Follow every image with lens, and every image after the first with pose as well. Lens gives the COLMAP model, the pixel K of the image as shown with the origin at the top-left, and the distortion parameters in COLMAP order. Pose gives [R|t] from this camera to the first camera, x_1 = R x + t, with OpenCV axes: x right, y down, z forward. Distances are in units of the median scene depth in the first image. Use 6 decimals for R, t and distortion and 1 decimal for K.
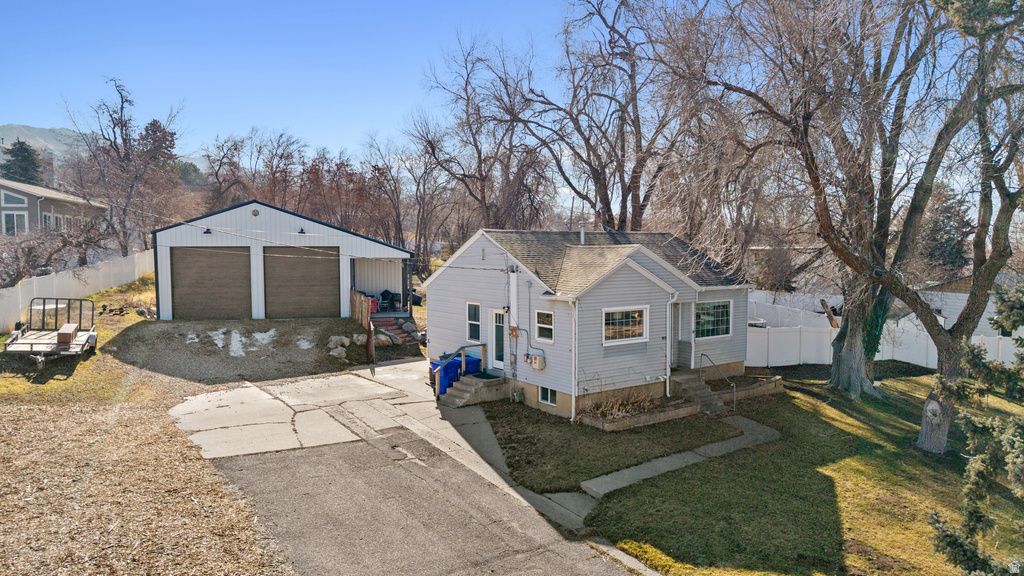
lens RADIAL K [[681.2, 0, 512.0], [0, 681.2, 288.0], [0, 0, 1]] dist [0.006439, 0.000061]
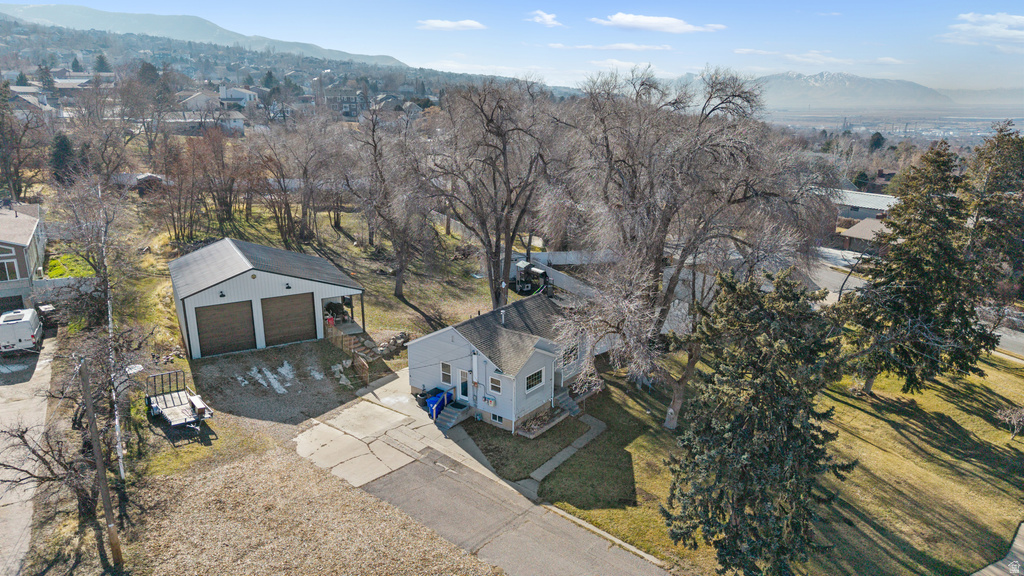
lens RADIAL K [[681.2, 0, 512.0], [0, 681.2, 288.0], [0, 0, 1]] dist [0.006439, 0.000061]
pose [[0.958690, -0.068474, 0.276089, -0.412307], [0.008085, 0.976761, 0.214177, -0.613909], [-0.284339, -0.203097, 0.936965, -0.749779]]
